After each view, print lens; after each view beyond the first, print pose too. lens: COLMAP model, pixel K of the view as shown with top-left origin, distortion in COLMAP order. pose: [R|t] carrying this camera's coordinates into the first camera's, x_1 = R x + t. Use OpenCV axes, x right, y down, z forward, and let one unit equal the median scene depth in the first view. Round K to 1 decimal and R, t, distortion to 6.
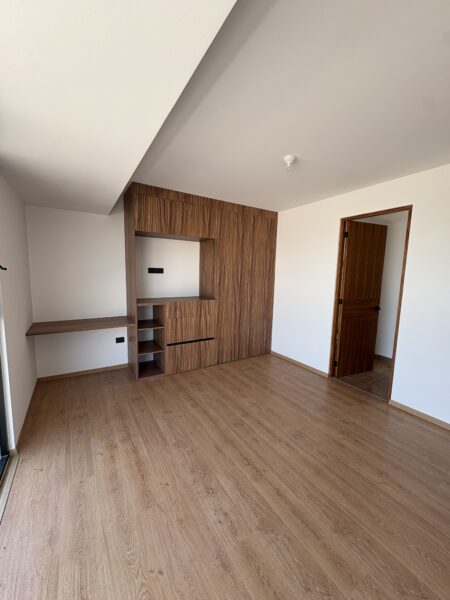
lens RADIAL K [[241.3, 0, 222.4], [0, 241.3, 301.4], [0, 0, 1]] dist [0.003208, -0.000694]
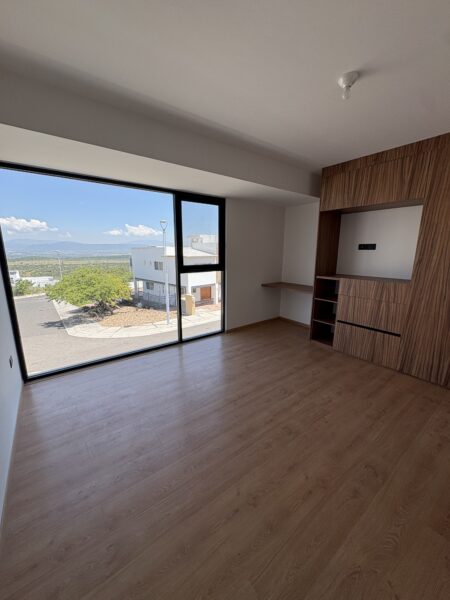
lens RADIAL K [[241.3, 0, 225.5], [0, 241.3, 301.1], [0, 0, 1]] dist [0.003208, -0.000694]
pose [[0.088229, 0.185115, -0.978748, 0.722414], [-0.123939, 0.976985, 0.173609, -0.017871], [0.988360, 0.105988, 0.109142, 0.423942]]
